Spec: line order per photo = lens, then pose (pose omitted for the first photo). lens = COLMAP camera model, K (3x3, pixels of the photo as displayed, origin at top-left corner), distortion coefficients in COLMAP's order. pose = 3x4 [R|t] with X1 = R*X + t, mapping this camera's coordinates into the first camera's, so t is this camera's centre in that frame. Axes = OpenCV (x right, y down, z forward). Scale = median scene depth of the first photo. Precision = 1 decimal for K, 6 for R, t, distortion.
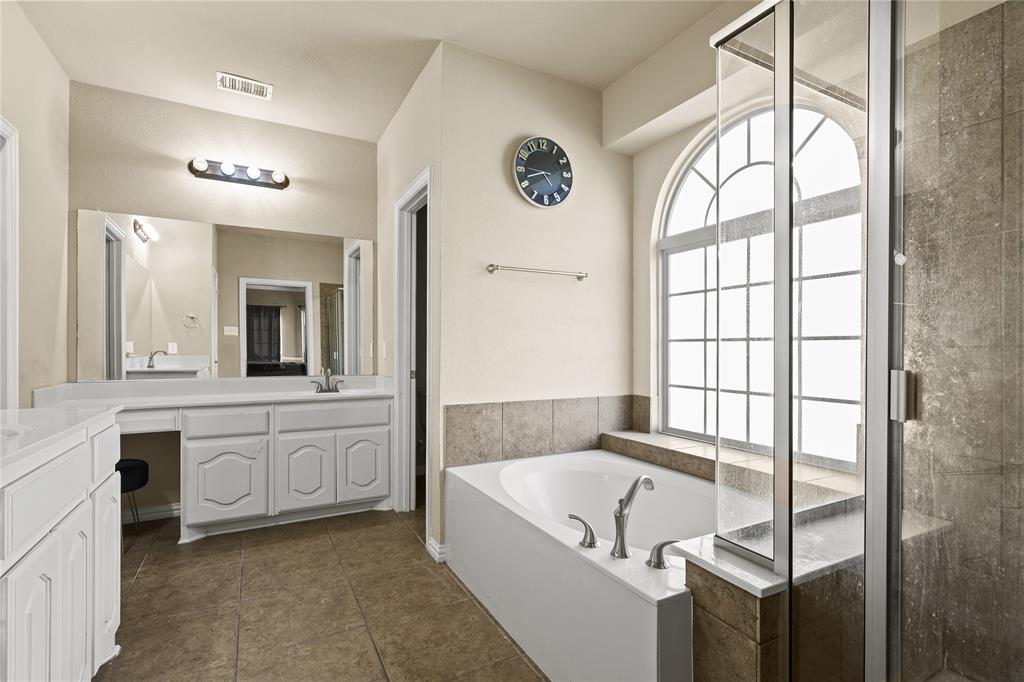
lens RADIAL K [[478.3, 0, 512.0], [0, 478.3, 341.0], [0, 0, 1]] dist [-0.012489, 0.000533]
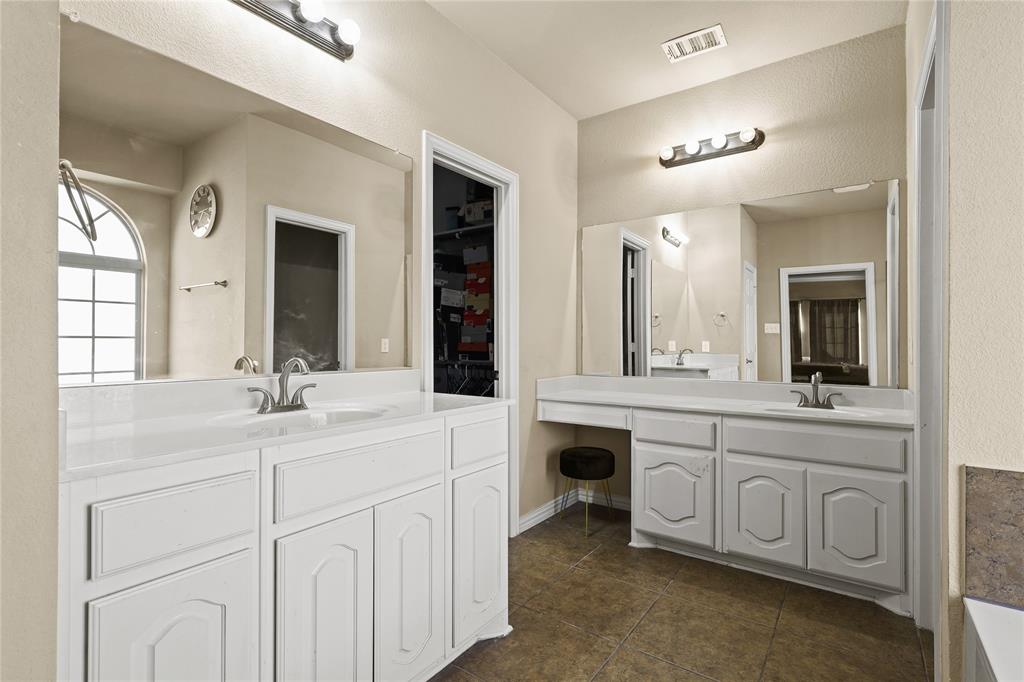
lens RADIAL K [[478.3, 0, 512.0], [0, 478.3, 341.0], [0, 0, 1]] dist [-0.012489, 0.000533]
pose [[0.424224, -0.009180, -0.905511, 0.079712], [0.009132, 0.999941, -0.005859, 0.008591], [0.905511, -0.005784, 0.424283, 0.325290]]
